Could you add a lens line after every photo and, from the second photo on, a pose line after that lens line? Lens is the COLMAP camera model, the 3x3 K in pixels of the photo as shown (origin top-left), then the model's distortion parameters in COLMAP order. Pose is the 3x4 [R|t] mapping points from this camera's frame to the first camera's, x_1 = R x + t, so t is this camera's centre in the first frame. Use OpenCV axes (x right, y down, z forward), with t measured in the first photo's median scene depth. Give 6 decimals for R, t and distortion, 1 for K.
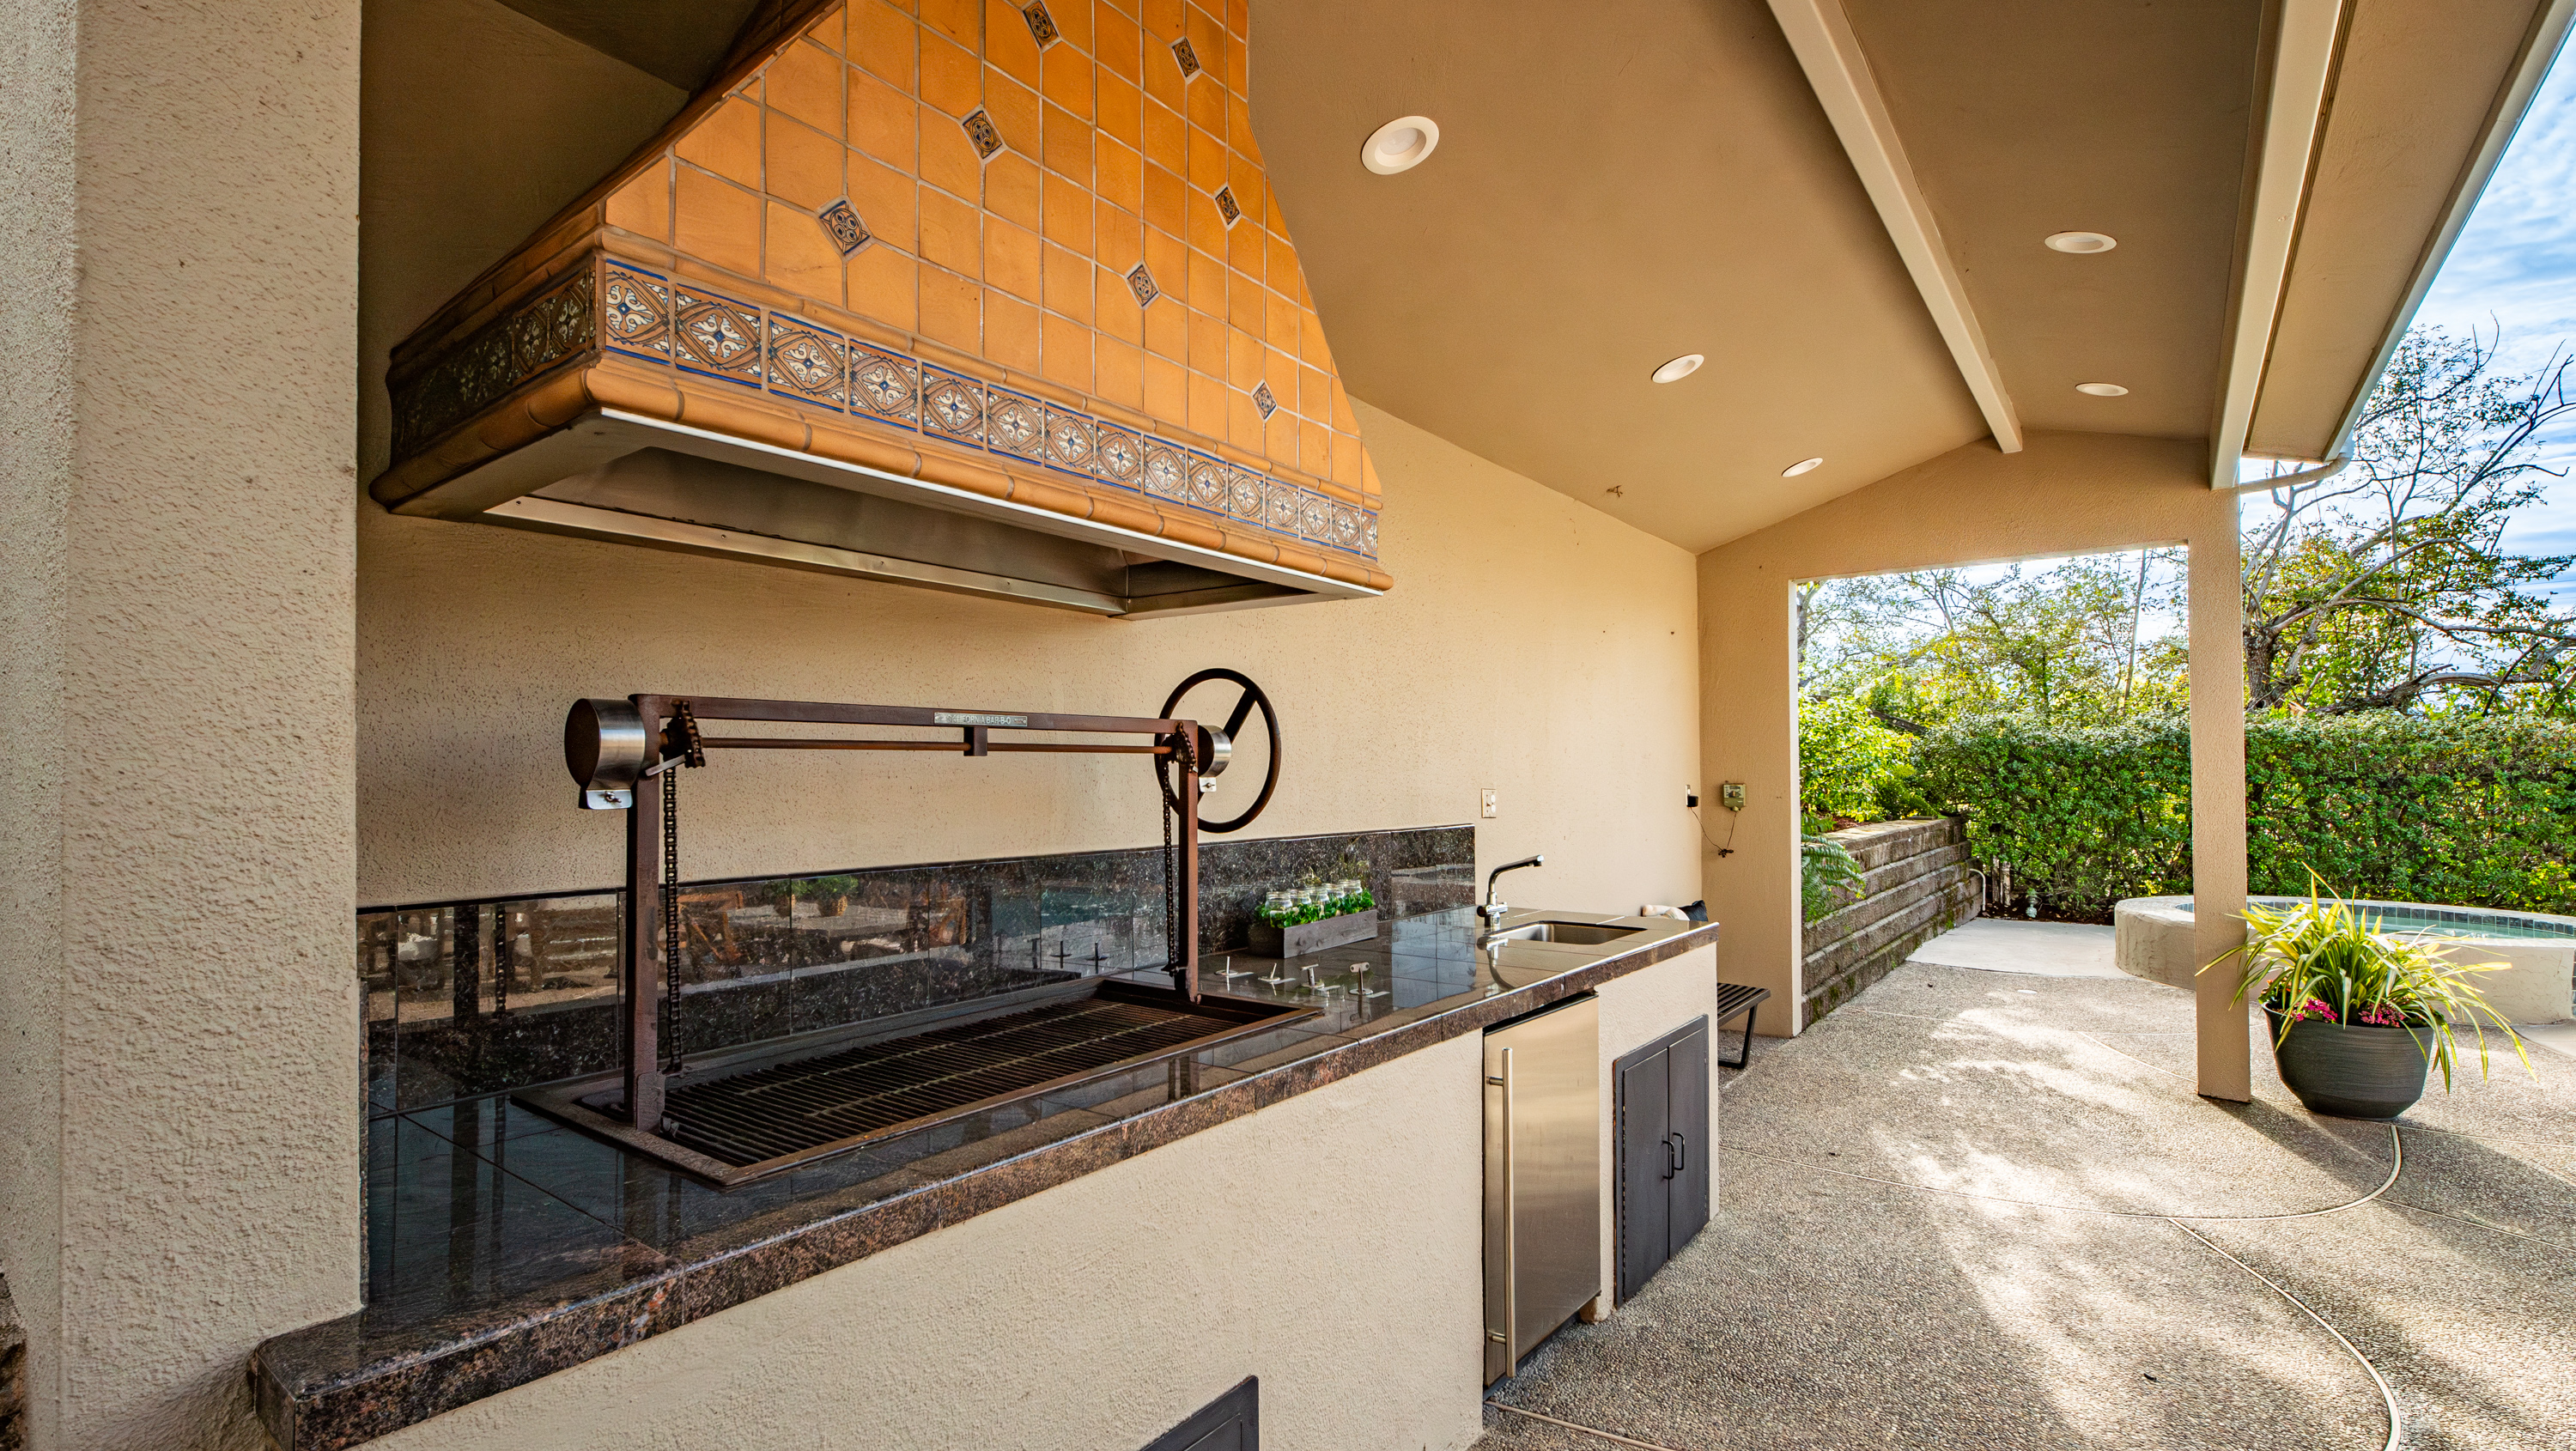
lens RADIAL K [[1157.6, 0, 1278.3], [0, 1157.6, 747.3], [0, 0, 1]] dist [0.005154, -0.004448]
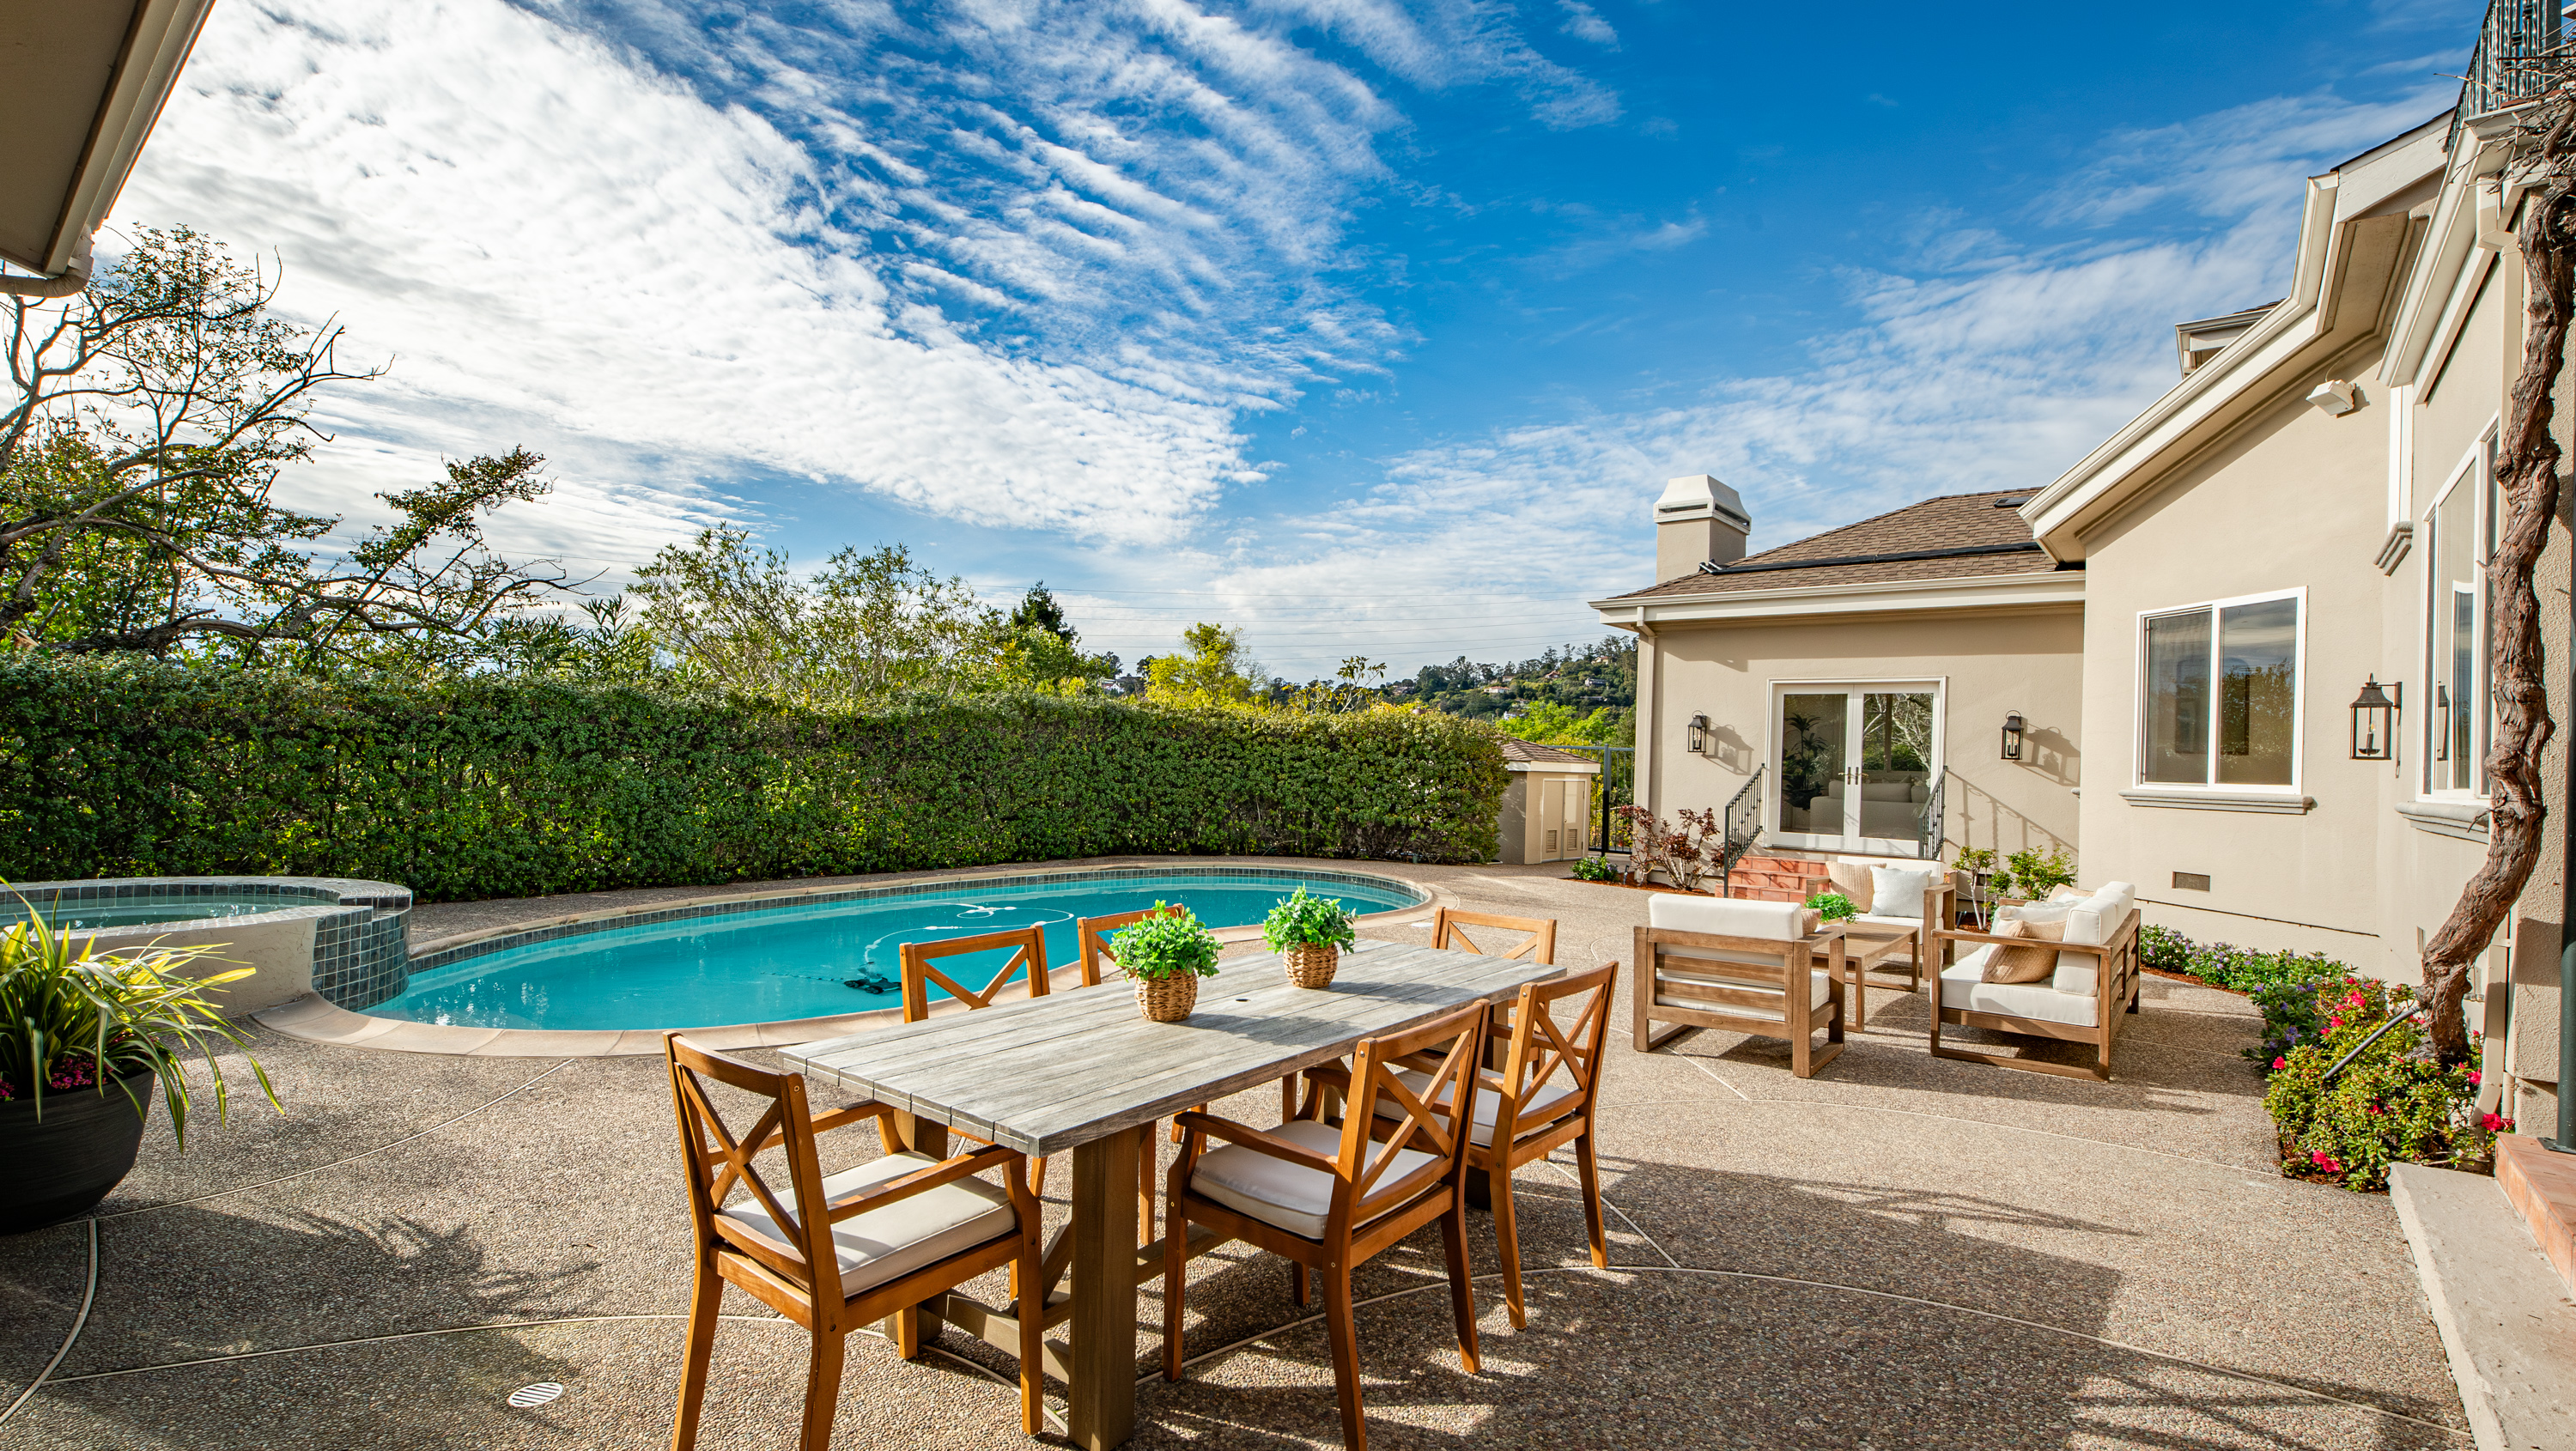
lens RADIAL K [[1157.6, 0, 1278.3], [0, 1157.6, 747.3], [0, 0, 1]] dist [0.005154, -0.004448]
pose [[0.035740, 0.006685, 0.999339, 0.111458], [-0.051318, 0.998671, -0.004845, -0.000971], [-0.998043, -0.051111, 0.036035, 0.105299]]
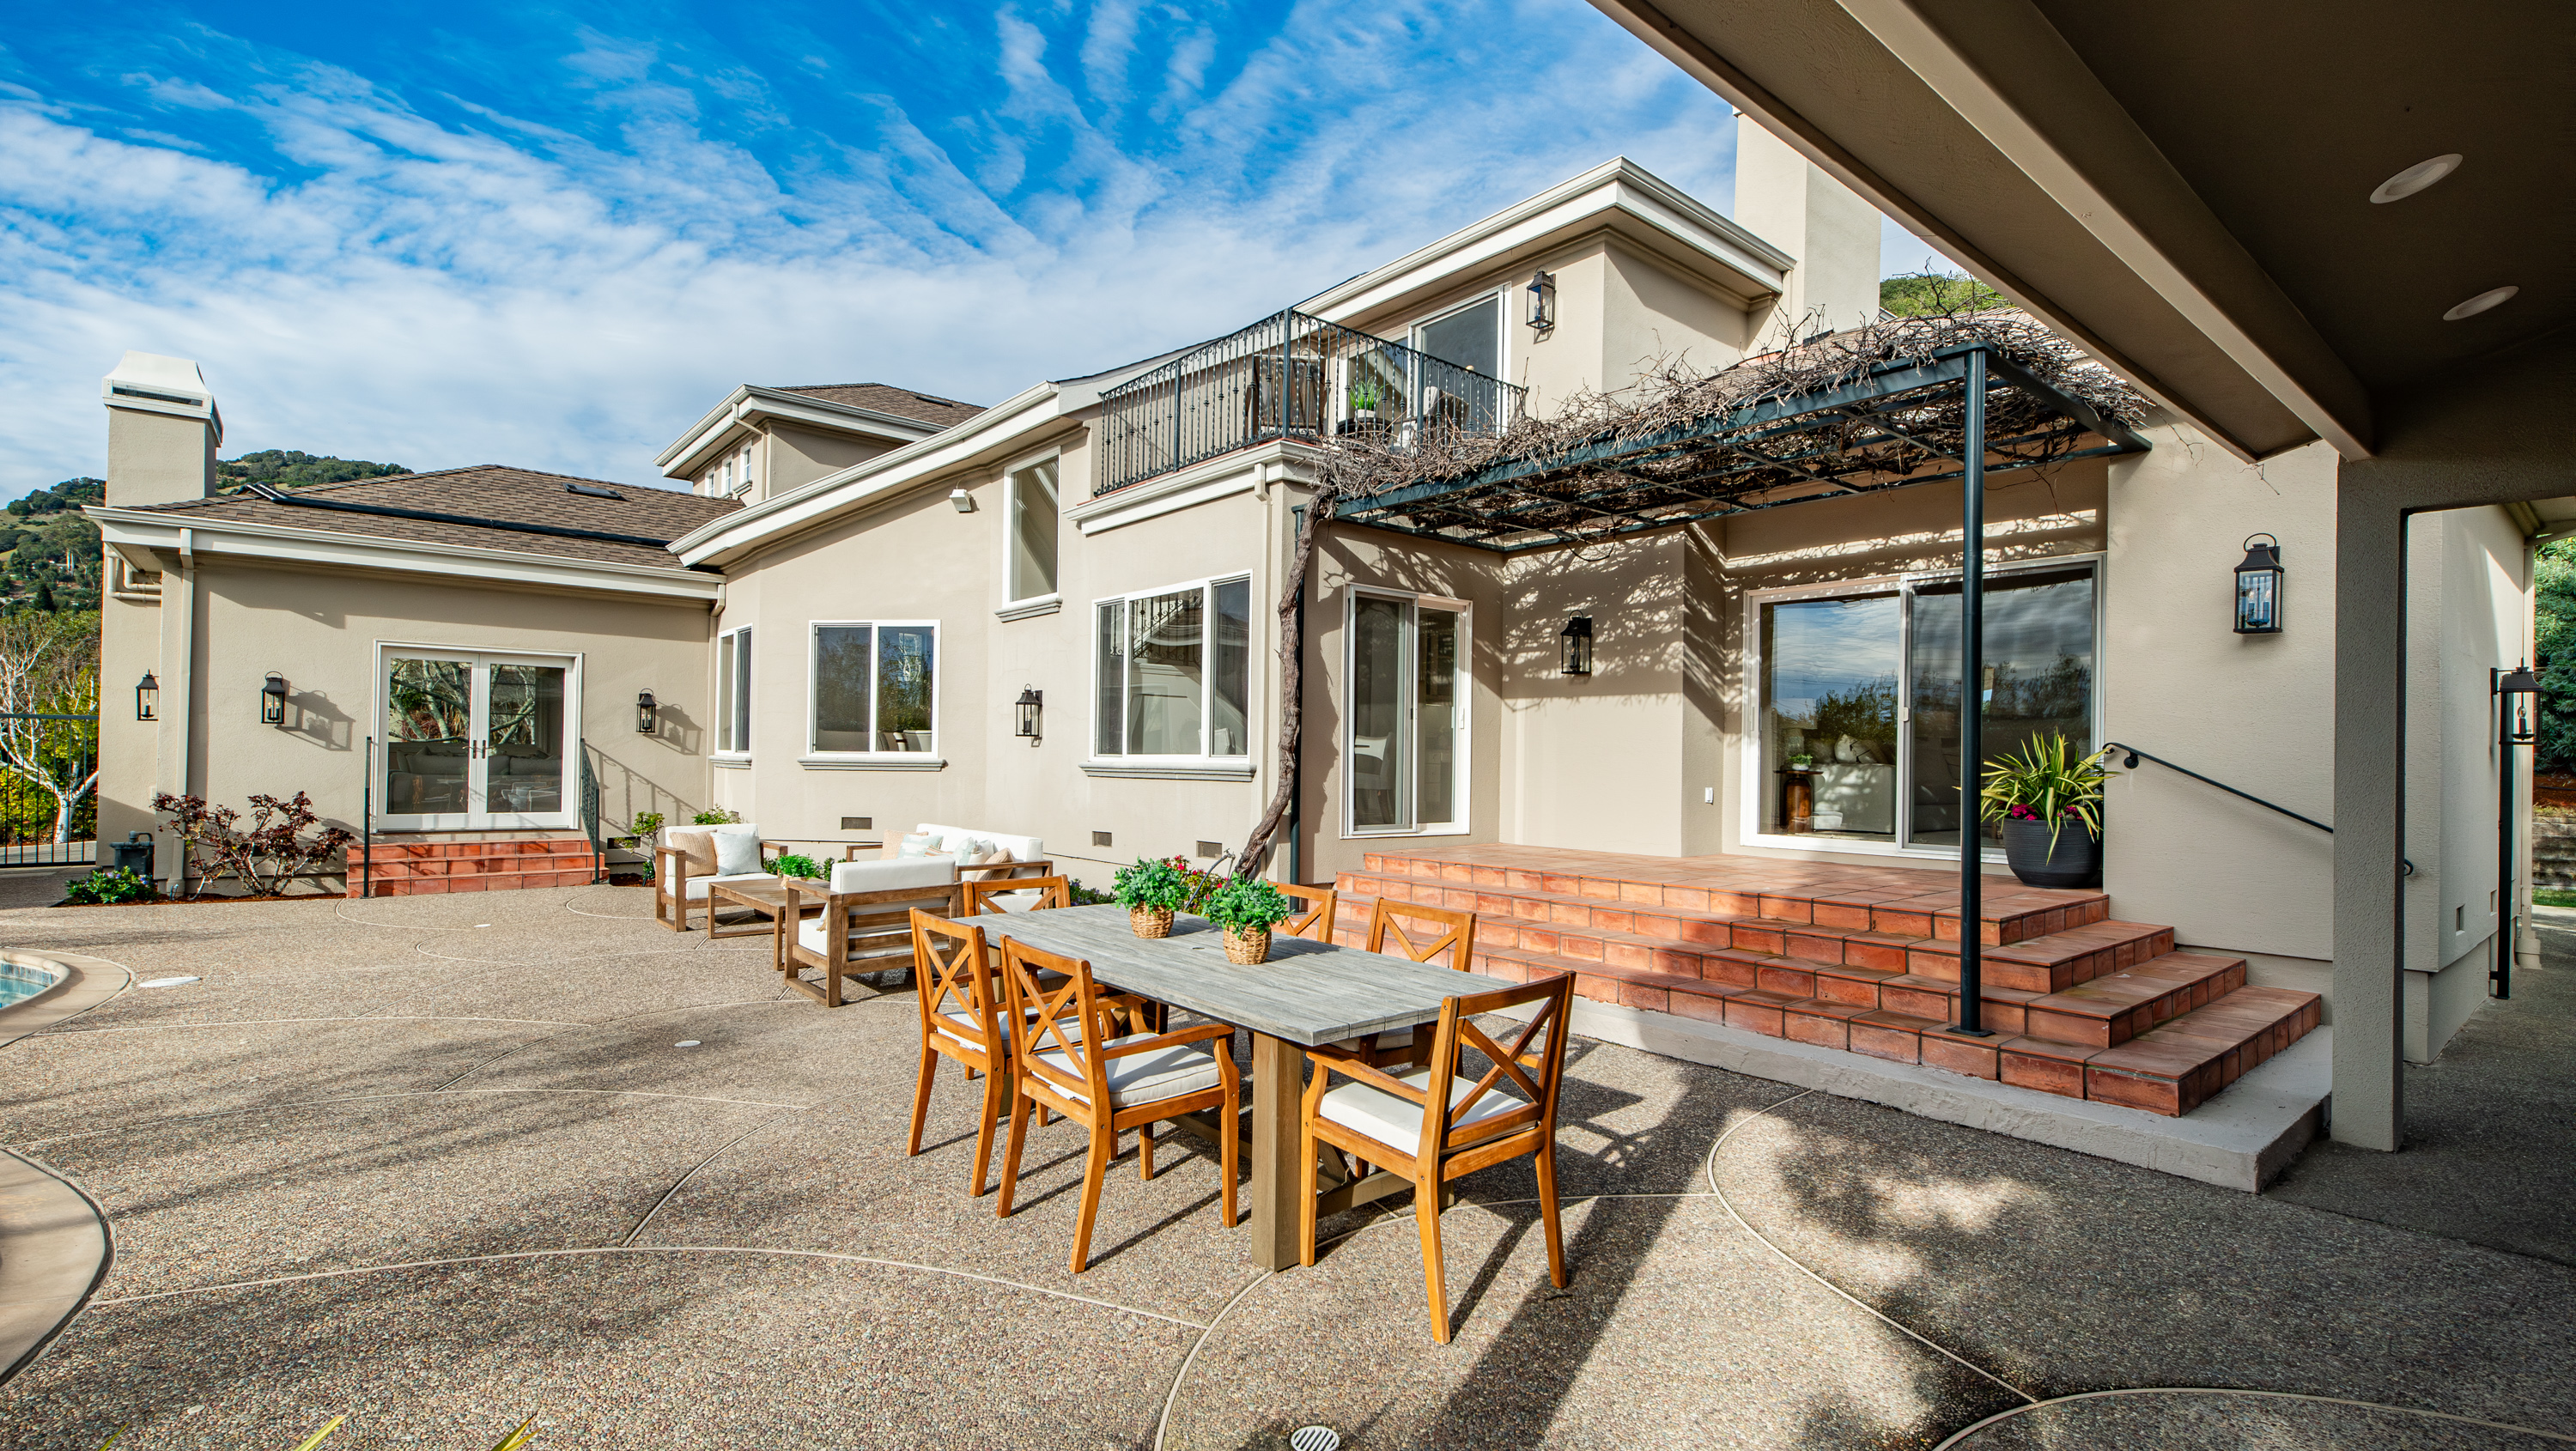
lens RADIAL K [[1157.6, 0, 1278.3], [0, 1157.6, 747.3], [0, 0, 1]] dist [0.005154, -0.004448]
pose [[-0.974686, -0.013282, 0.223183, 0.301398], [-0.020777, 0.999295, -0.031269, 0.009344], [-0.222611, -0.035115, -0.974275, 0.481521]]
